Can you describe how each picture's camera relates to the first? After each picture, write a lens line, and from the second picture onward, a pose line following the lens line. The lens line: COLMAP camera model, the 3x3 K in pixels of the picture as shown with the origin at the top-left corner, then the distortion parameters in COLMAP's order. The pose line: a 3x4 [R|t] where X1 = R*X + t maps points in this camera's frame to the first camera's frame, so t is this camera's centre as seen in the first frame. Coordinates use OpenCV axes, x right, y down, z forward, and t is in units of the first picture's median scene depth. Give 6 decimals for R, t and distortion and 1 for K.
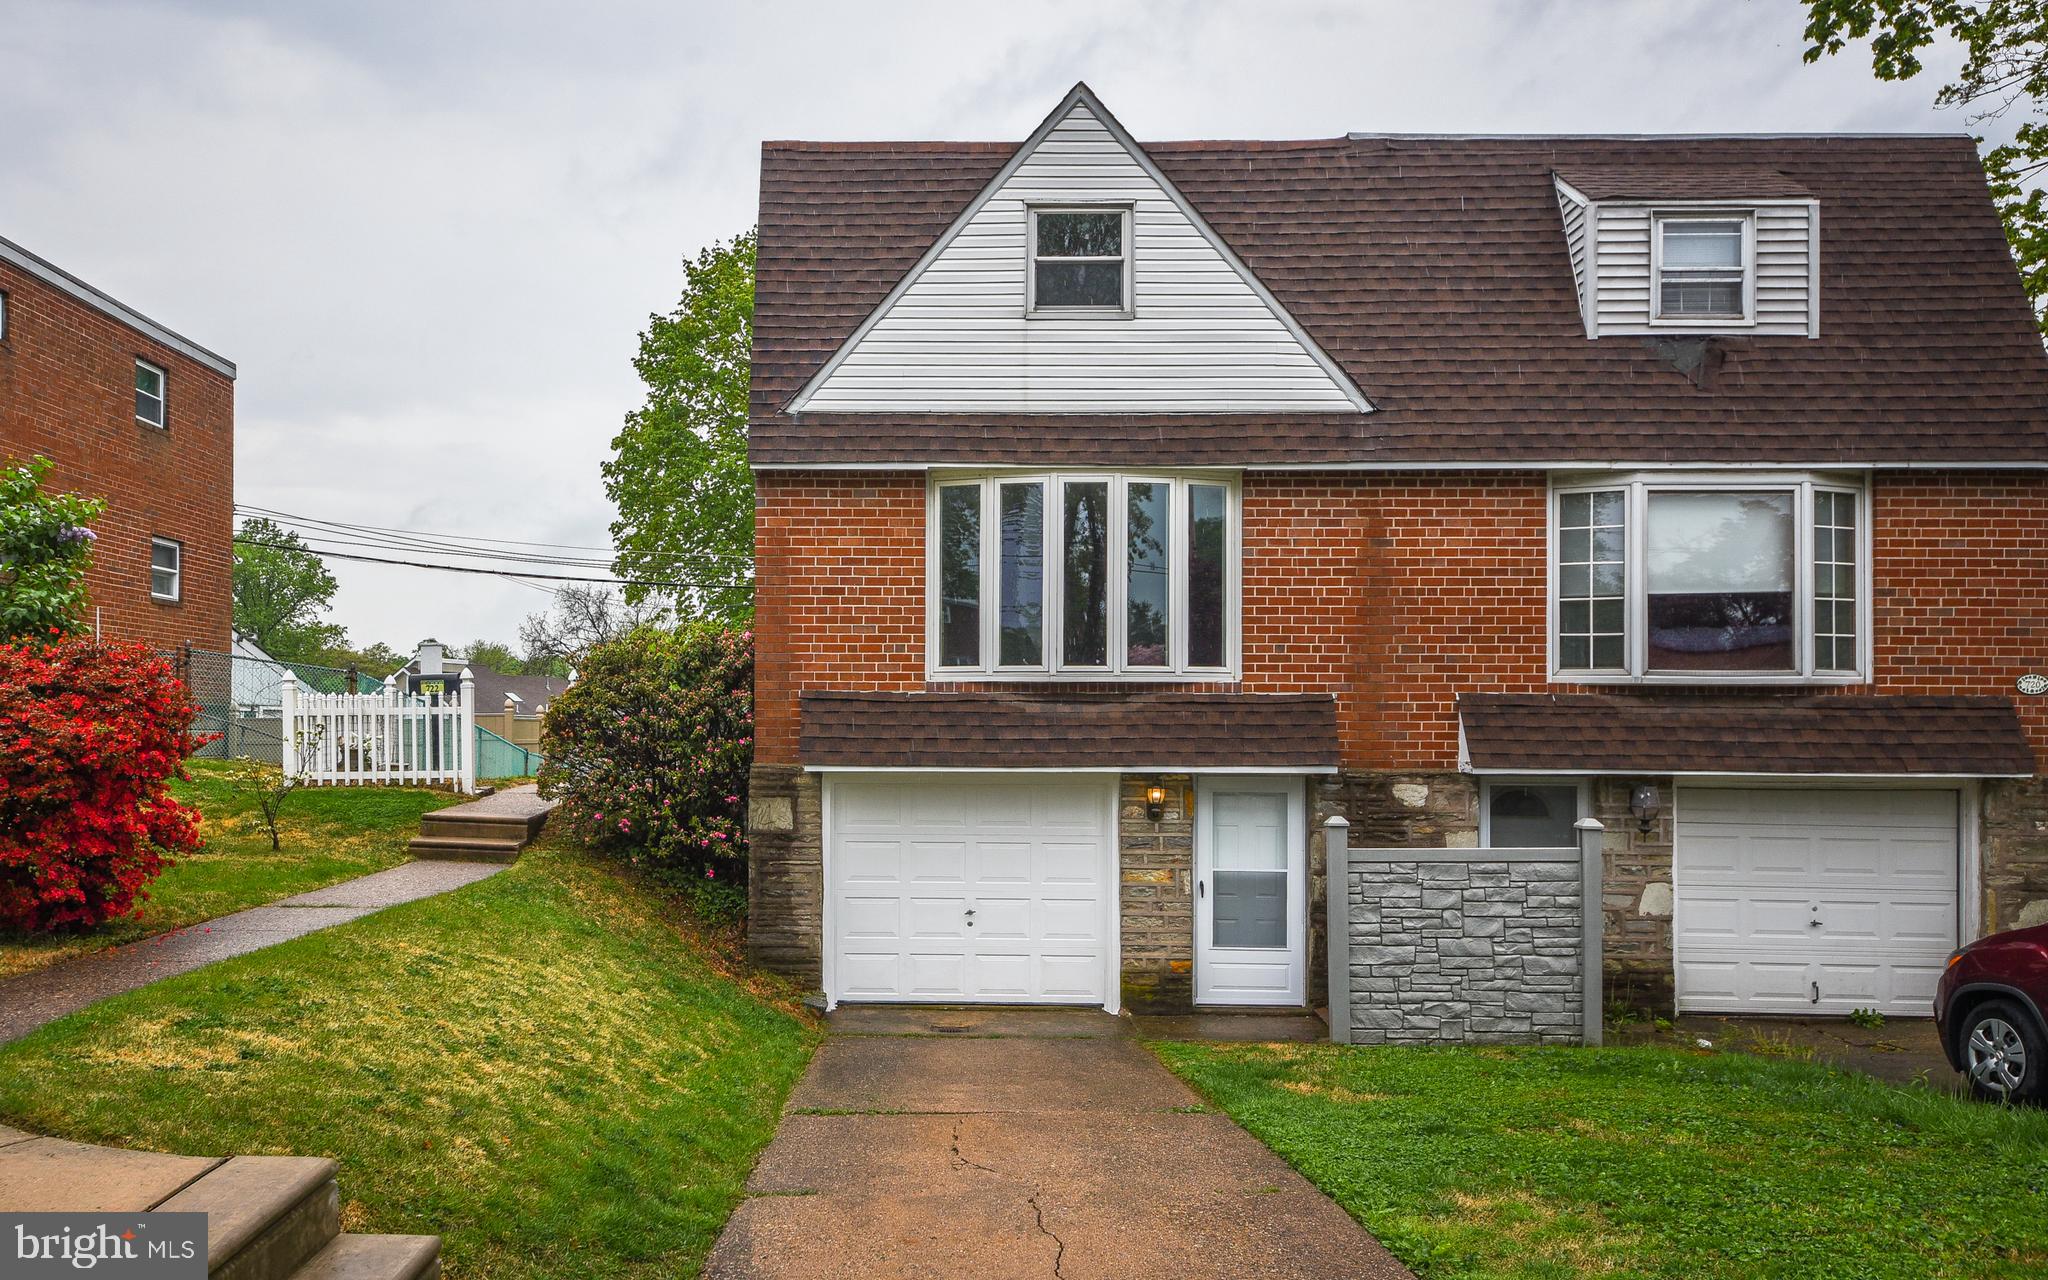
lens RADIAL K [[1552.3, 0, 1021.9], [0, 1552.3, 728.1], [0, 0, 1]] dist [0.065181, -0.062754]
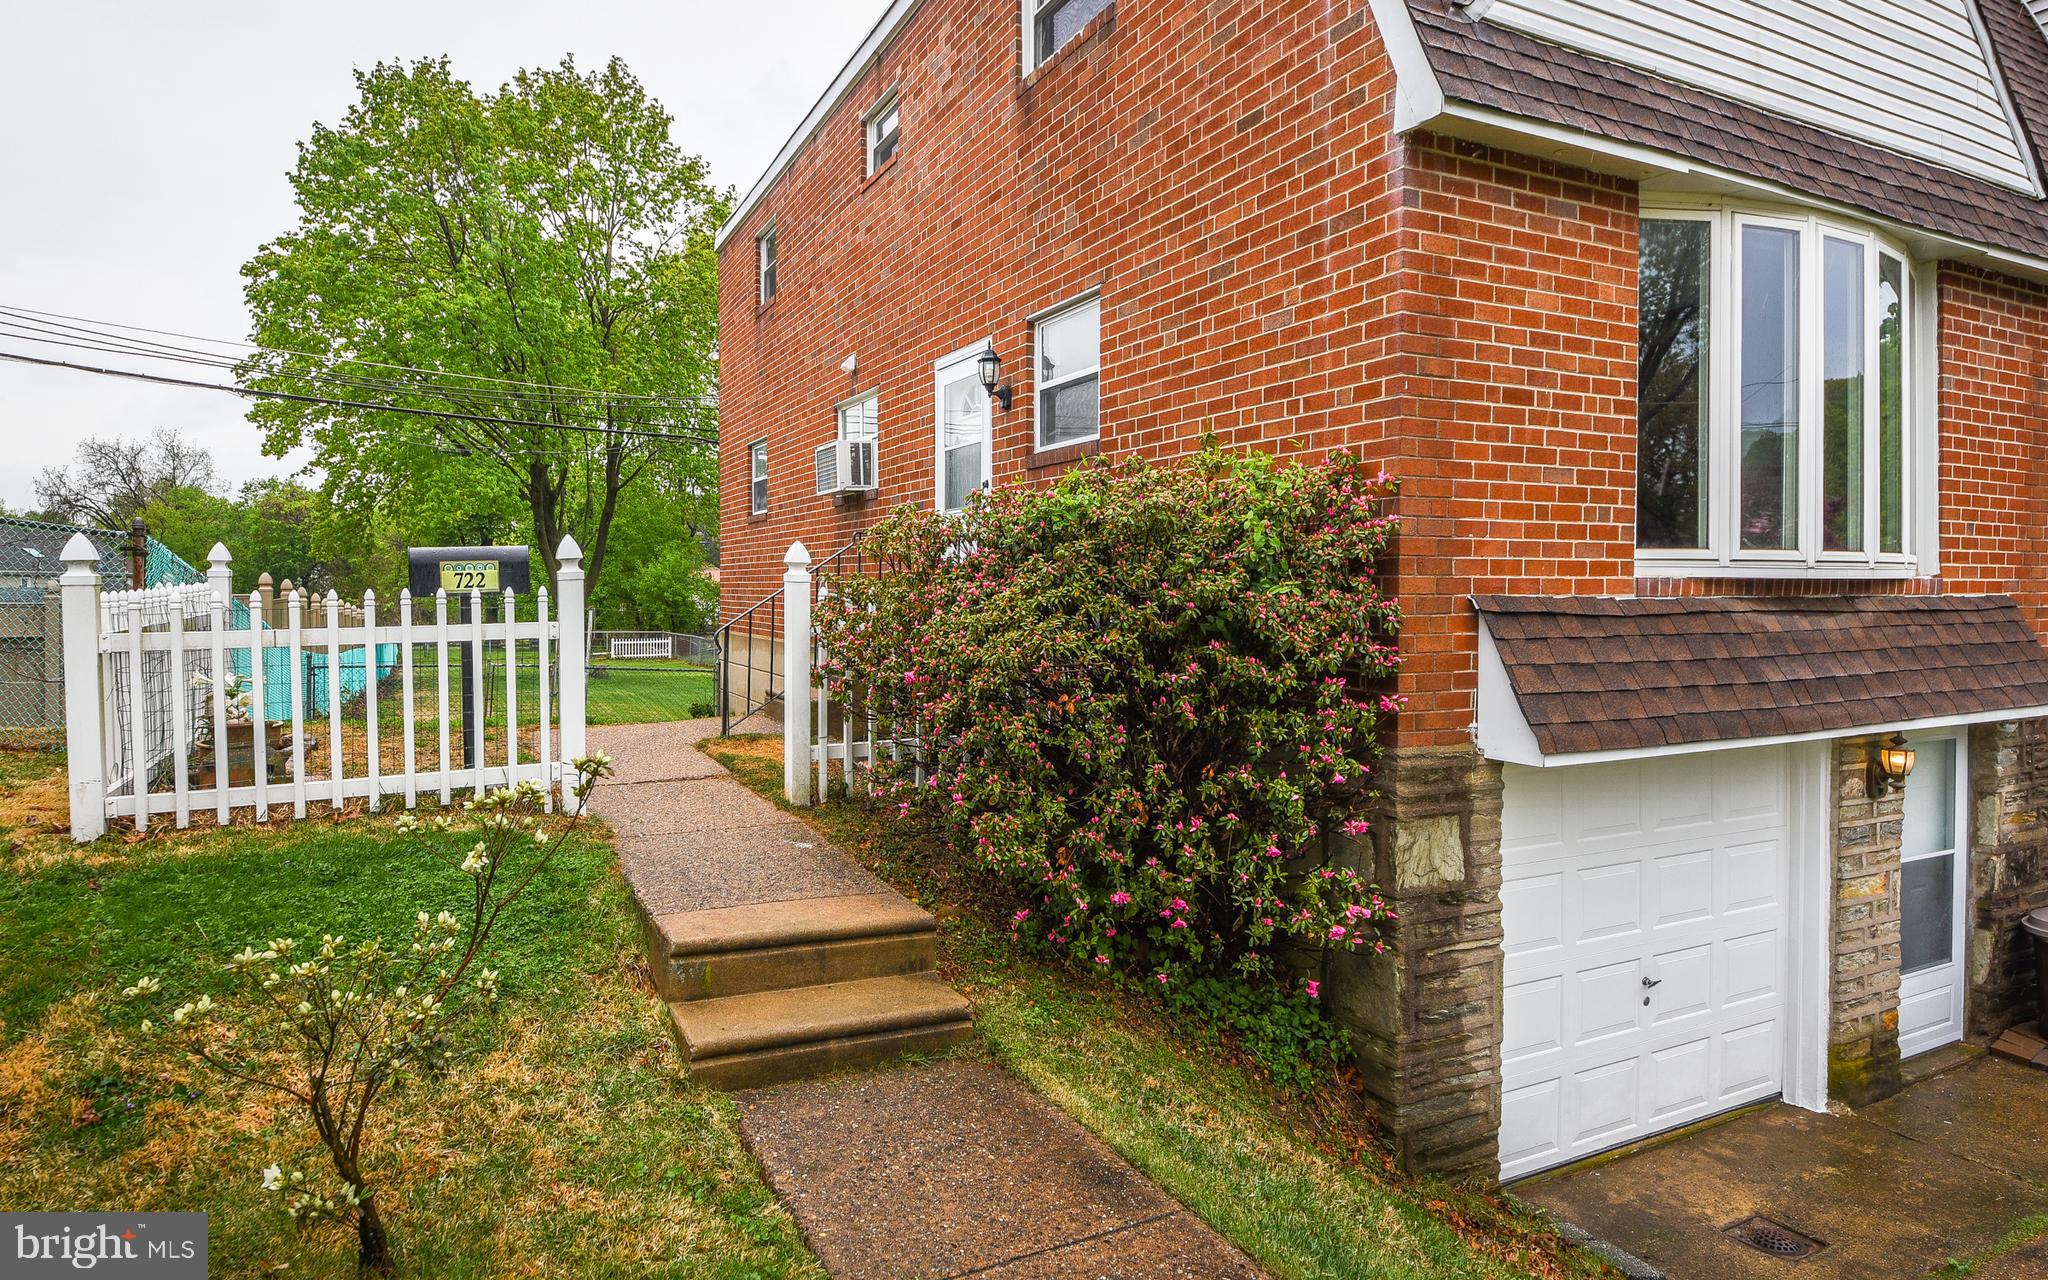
lens RADIAL K [[1026.2, 0, 942.6], [0, 1026.2, 604.2], [0, 0, 1]] dist [0.023514, -0.000253]
pose [[0.900051, -0.010783, 0.435652, -0.436691], [-0.001334, 0.999621, 0.027497, -0.030280], [-0.435783, -0.025330, 0.899695, 0.782493]]
